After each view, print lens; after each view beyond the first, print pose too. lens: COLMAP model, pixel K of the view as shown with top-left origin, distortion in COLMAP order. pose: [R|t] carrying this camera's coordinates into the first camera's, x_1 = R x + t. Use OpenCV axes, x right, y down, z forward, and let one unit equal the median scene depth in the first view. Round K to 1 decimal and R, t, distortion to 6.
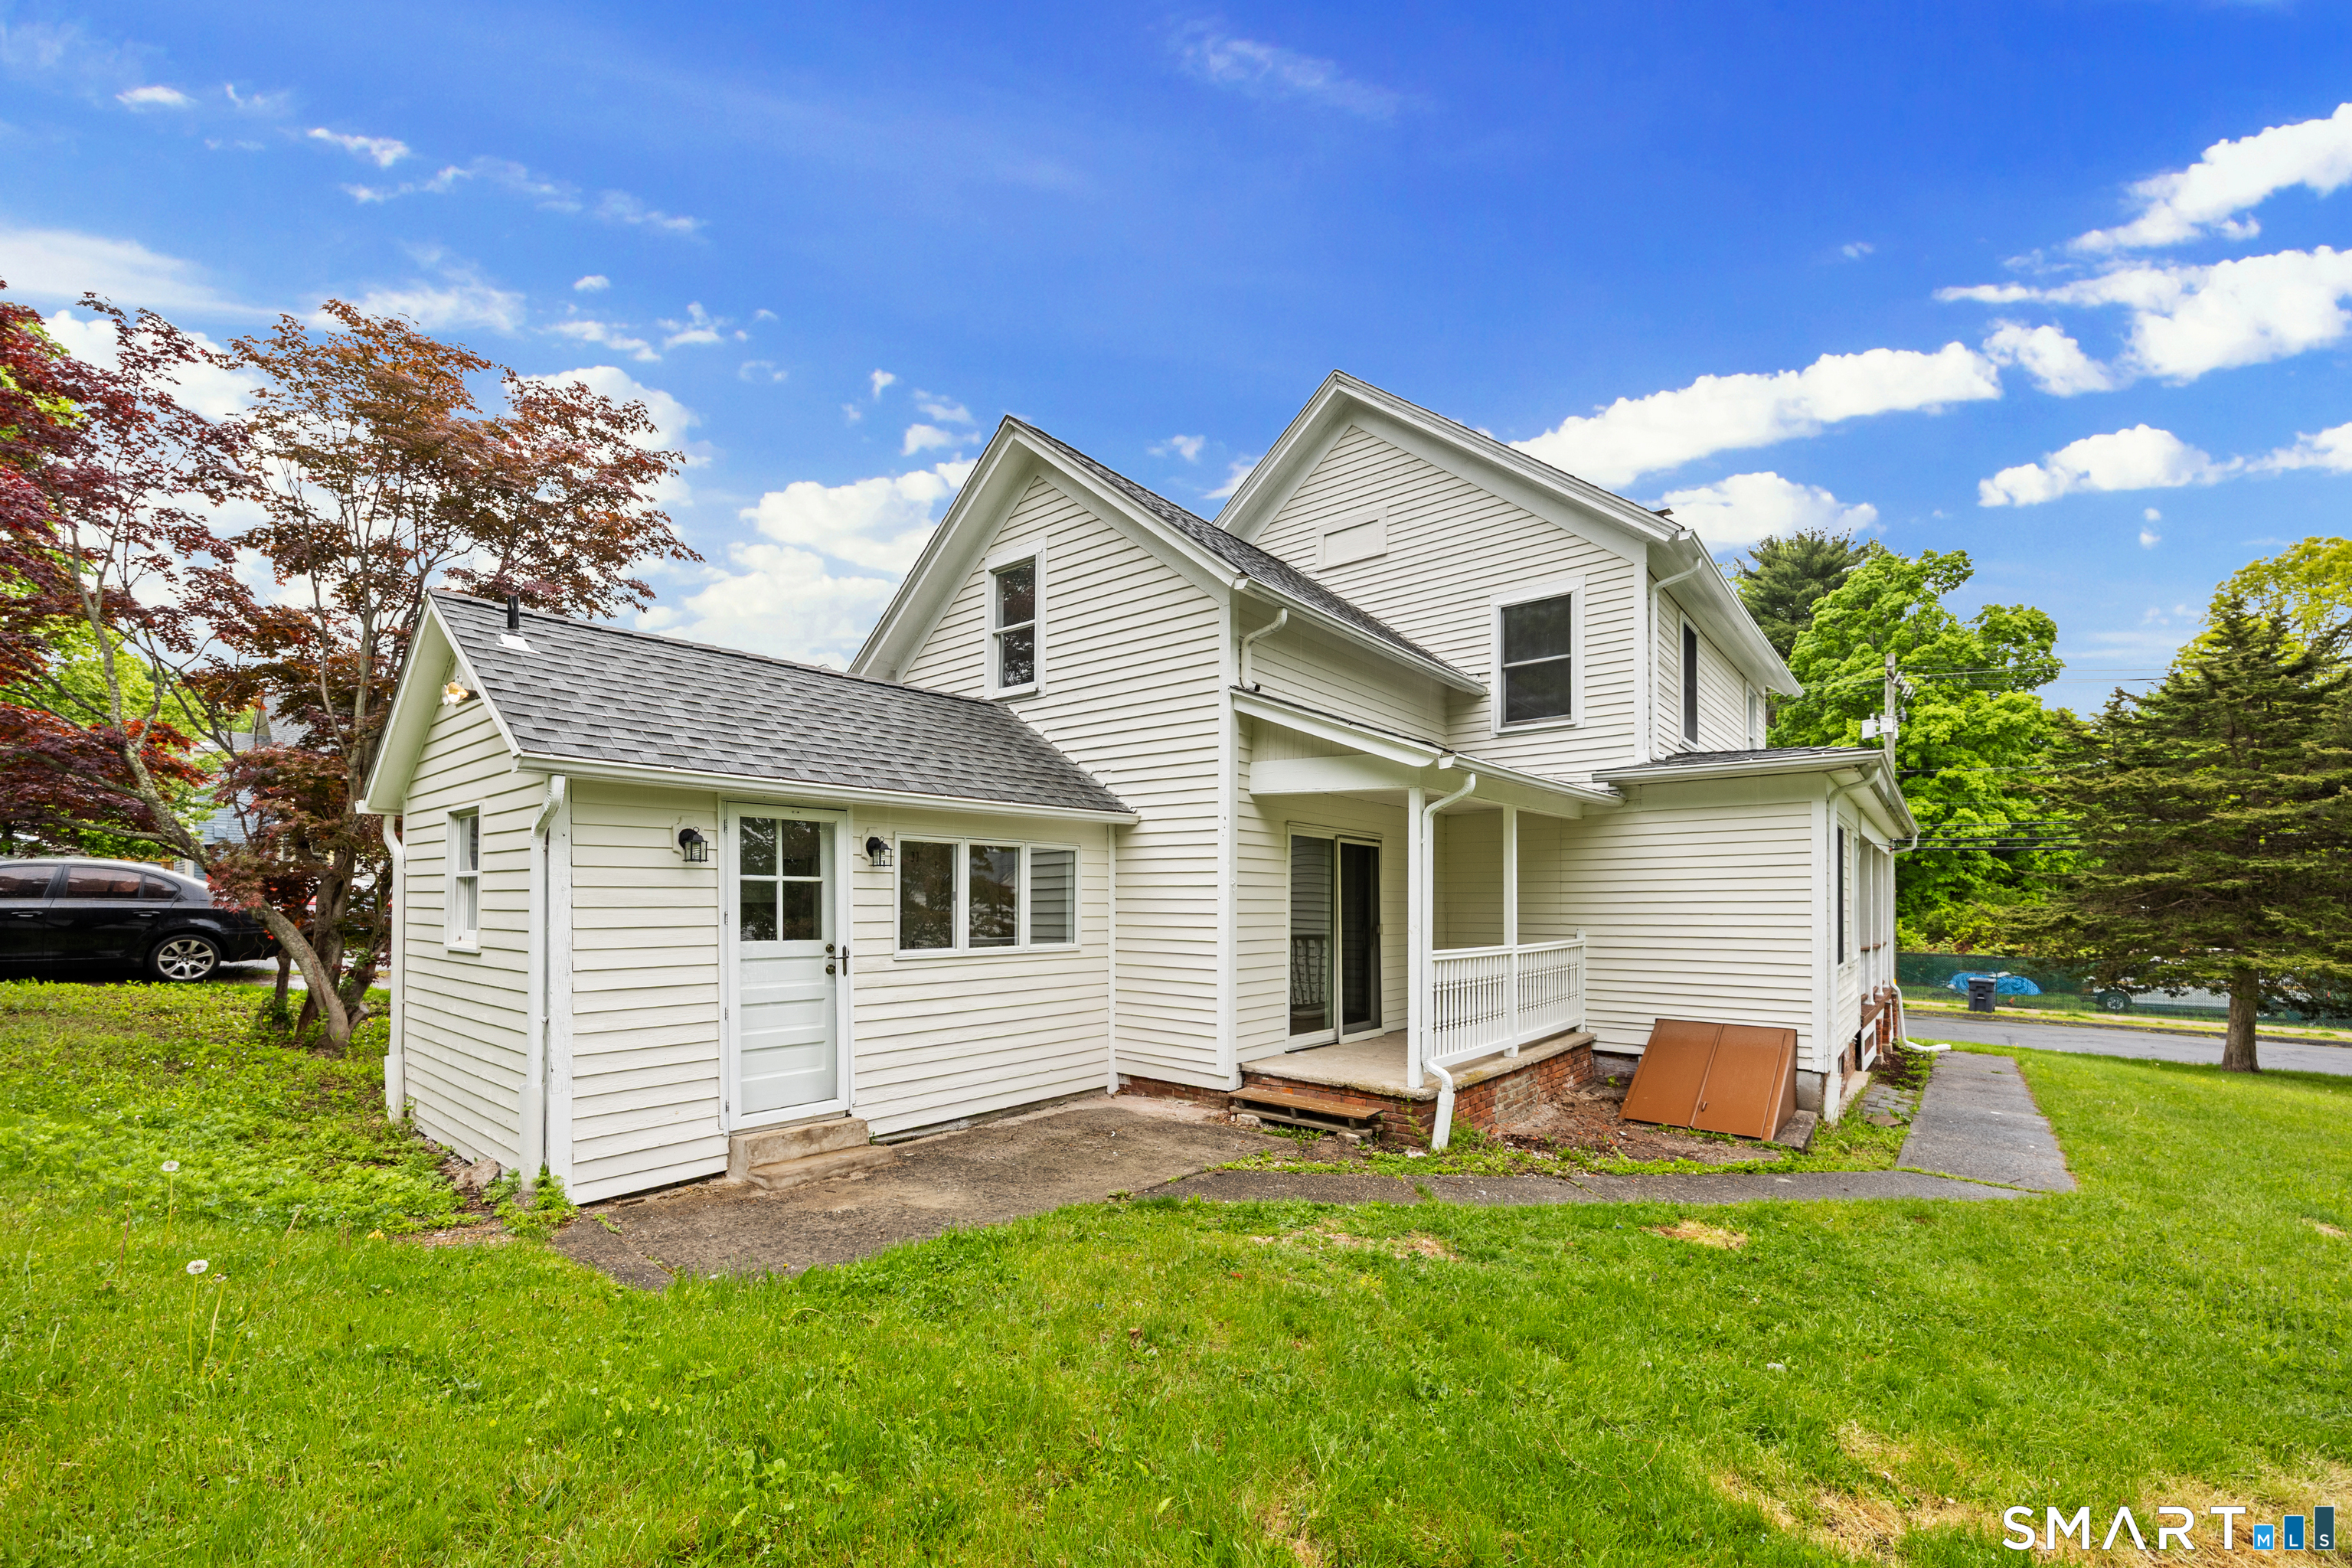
lens RADIAL K [[952.1, 0, 1176.0], [0, 952.1, 784.0], [0, 0, 1]] dist [0.004618, 0.000480]
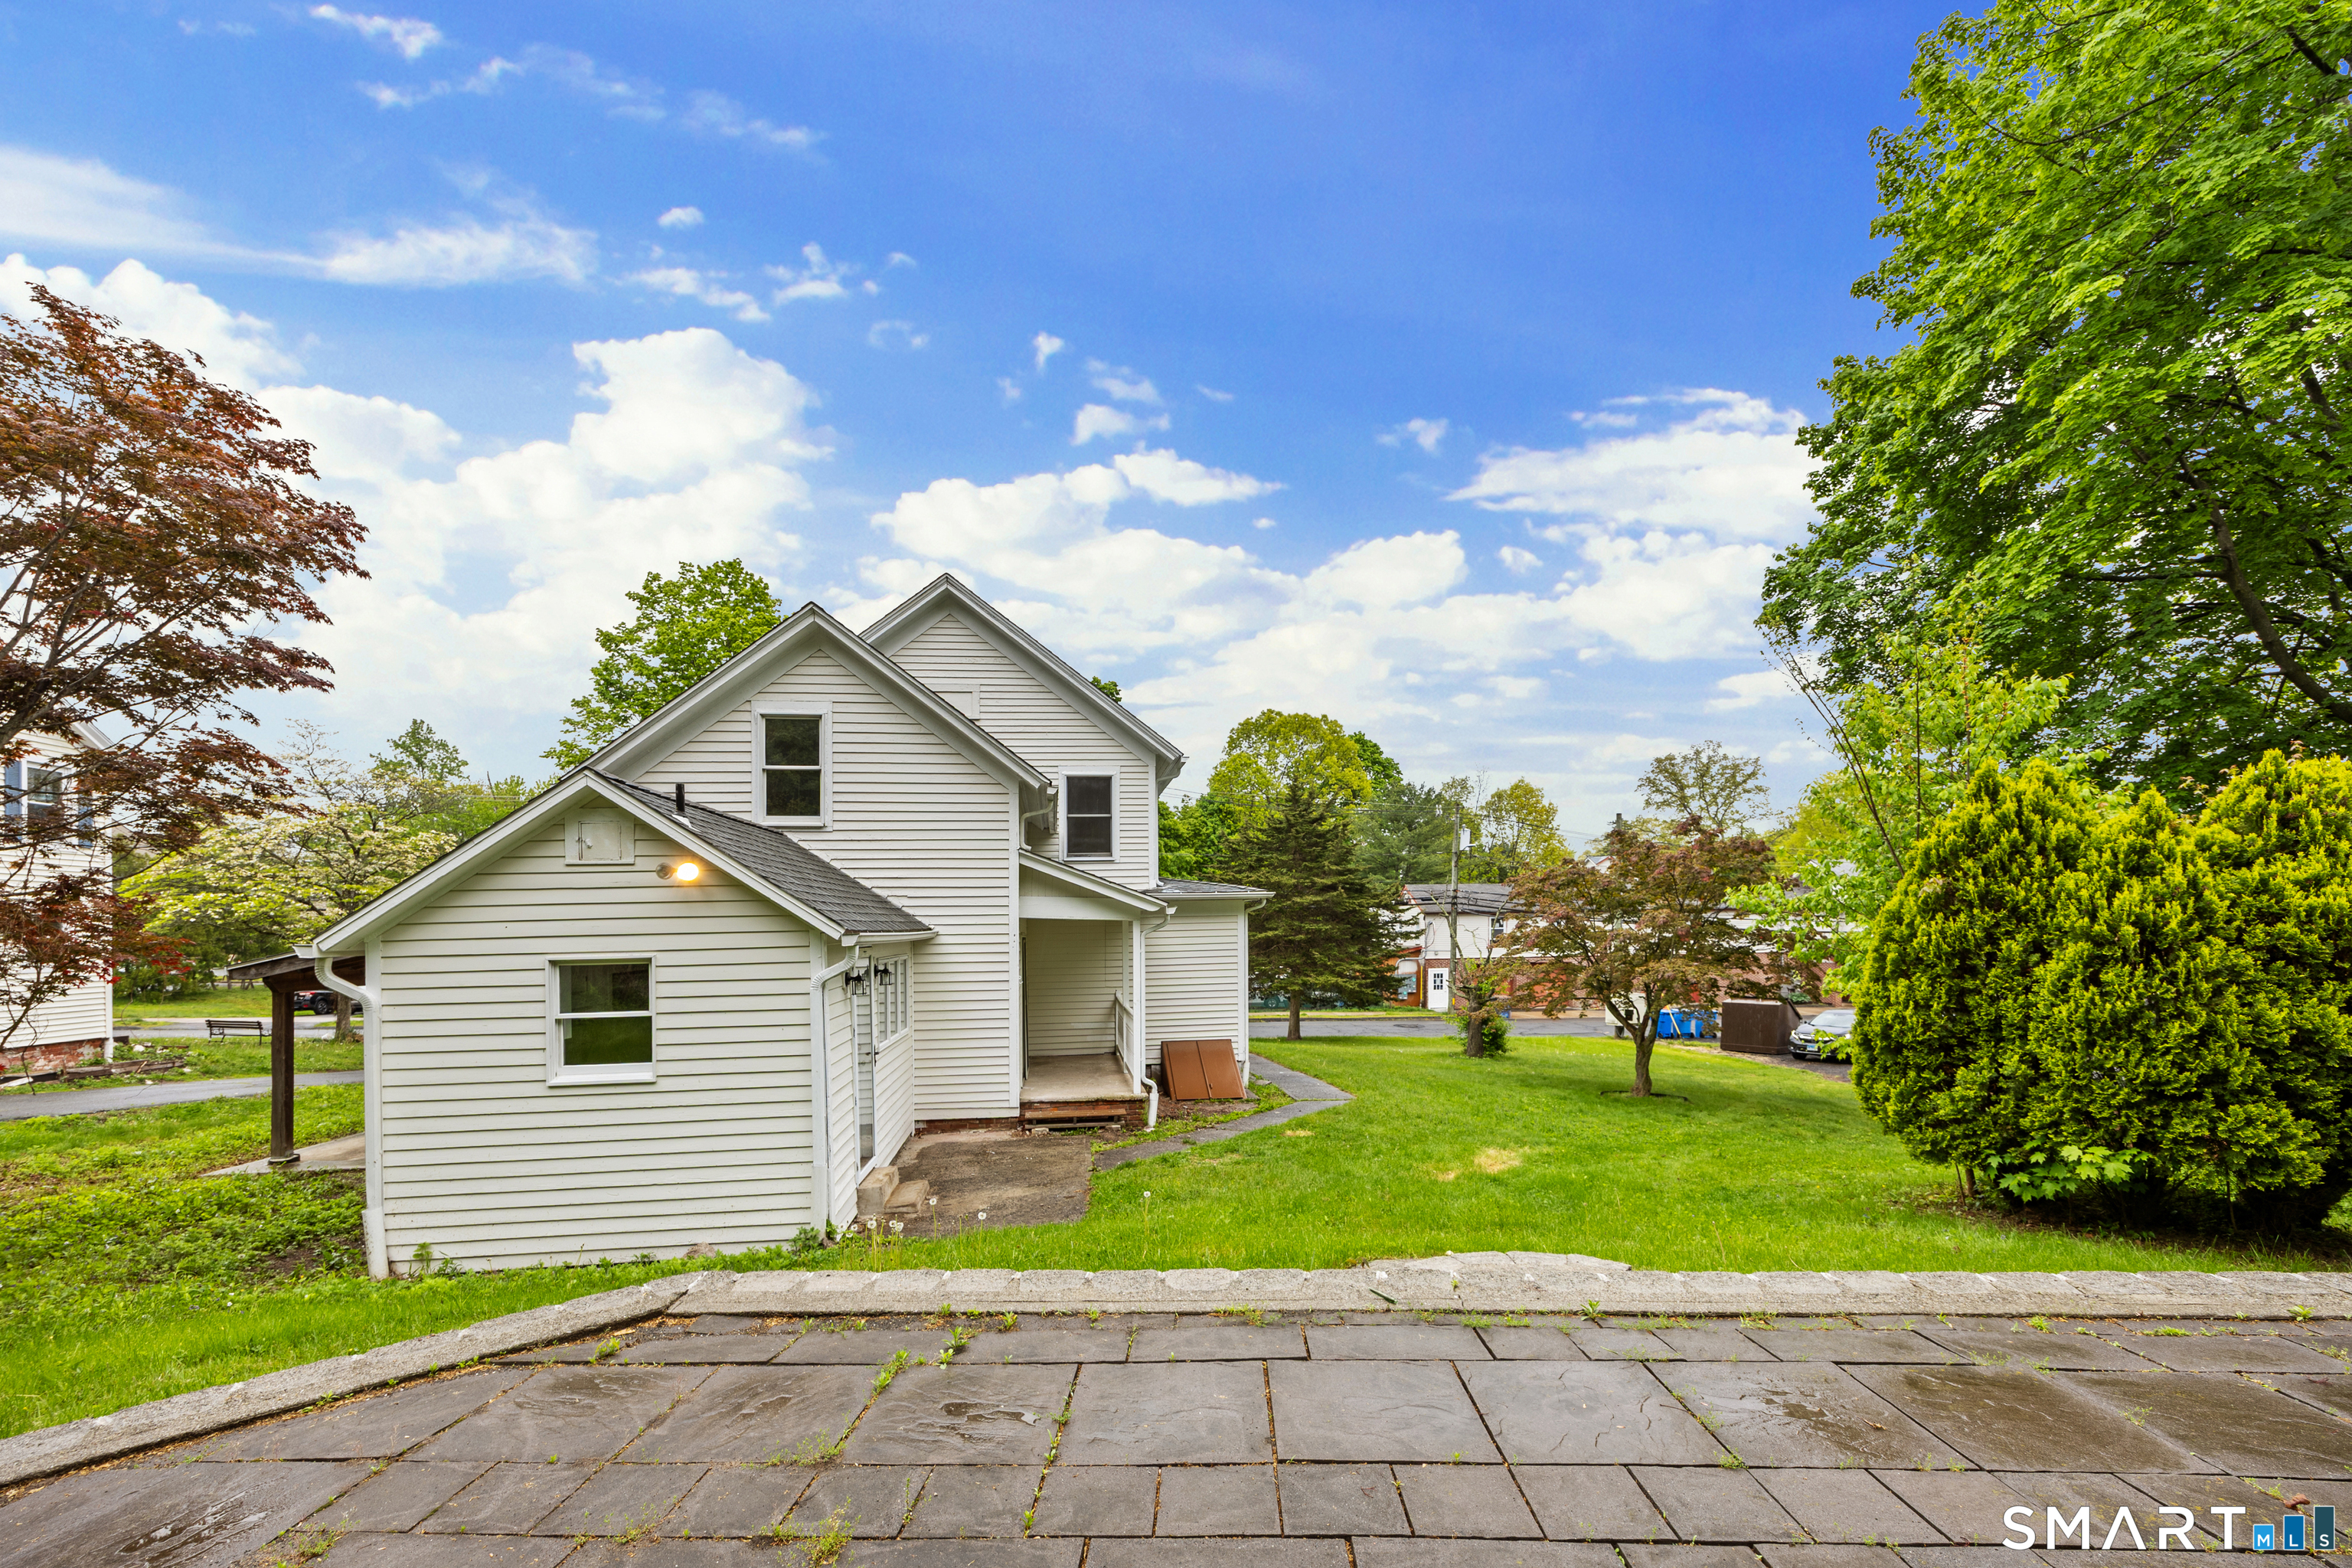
lens RADIAL K [[952.1, 0, 1176.0], [0, 952.1, 784.0], [0, 0, 1]] dist [0.004618, 0.000480]
pose [[0.693351, 0.090052, 0.714951, -0.703115], [-0.062405, 0.995937, -0.064924, -0.098122], [-0.717892, 0.000399, 0.696154, -0.193630]]
